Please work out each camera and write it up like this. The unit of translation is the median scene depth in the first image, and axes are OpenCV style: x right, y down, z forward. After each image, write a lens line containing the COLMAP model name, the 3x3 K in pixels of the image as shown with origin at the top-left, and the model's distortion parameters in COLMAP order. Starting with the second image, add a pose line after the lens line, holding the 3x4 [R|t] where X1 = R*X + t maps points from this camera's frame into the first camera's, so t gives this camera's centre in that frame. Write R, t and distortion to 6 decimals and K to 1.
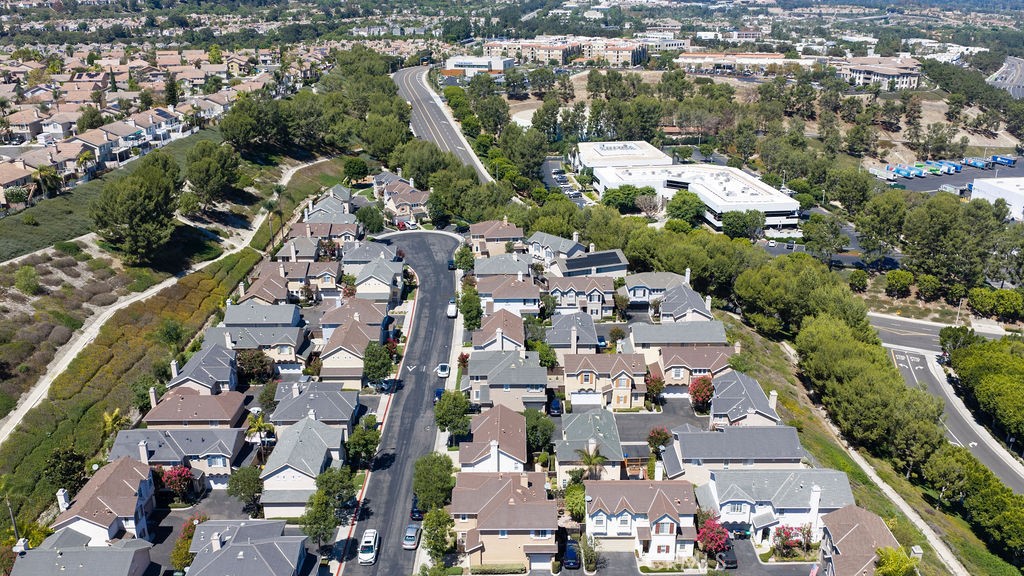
lens RADIAL K [[848.6, 0, 512.0], [0, 848.6, 288.0], [0, 0, 1]] dist [0.037543, -0.073524]
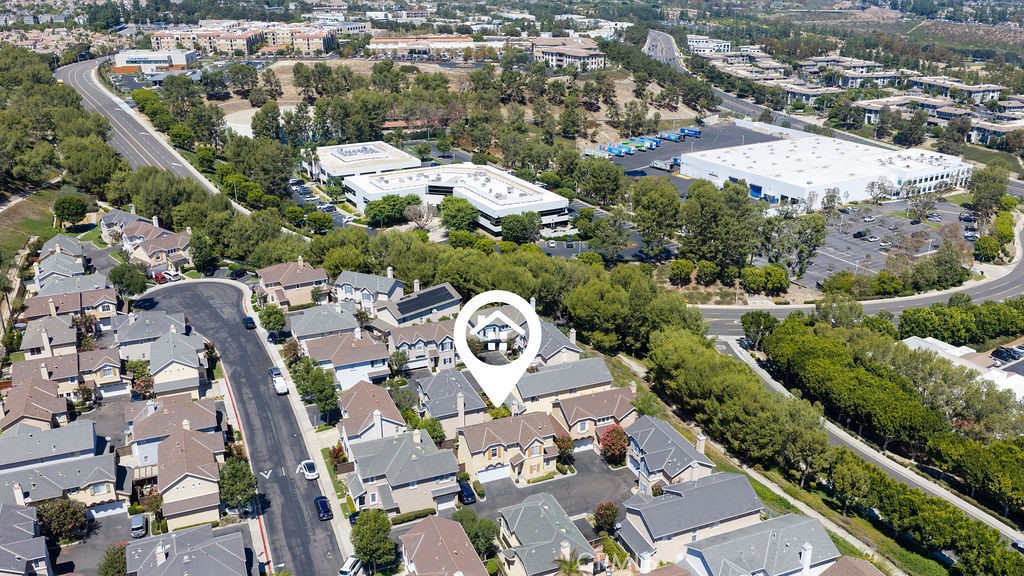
lens RADIAL K [[848.6, 0, 512.0], [0, 848.6, 288.0], [0, 0, 1]] dist [0.037543, -0.073524]
pose [[0.924951, -0.134679, 0.355426, -0.095617], [0.125232, 0.990888, 0.049569, -0.054103], [-0.358863, -0.001338, 0.933389, 0.083919]]
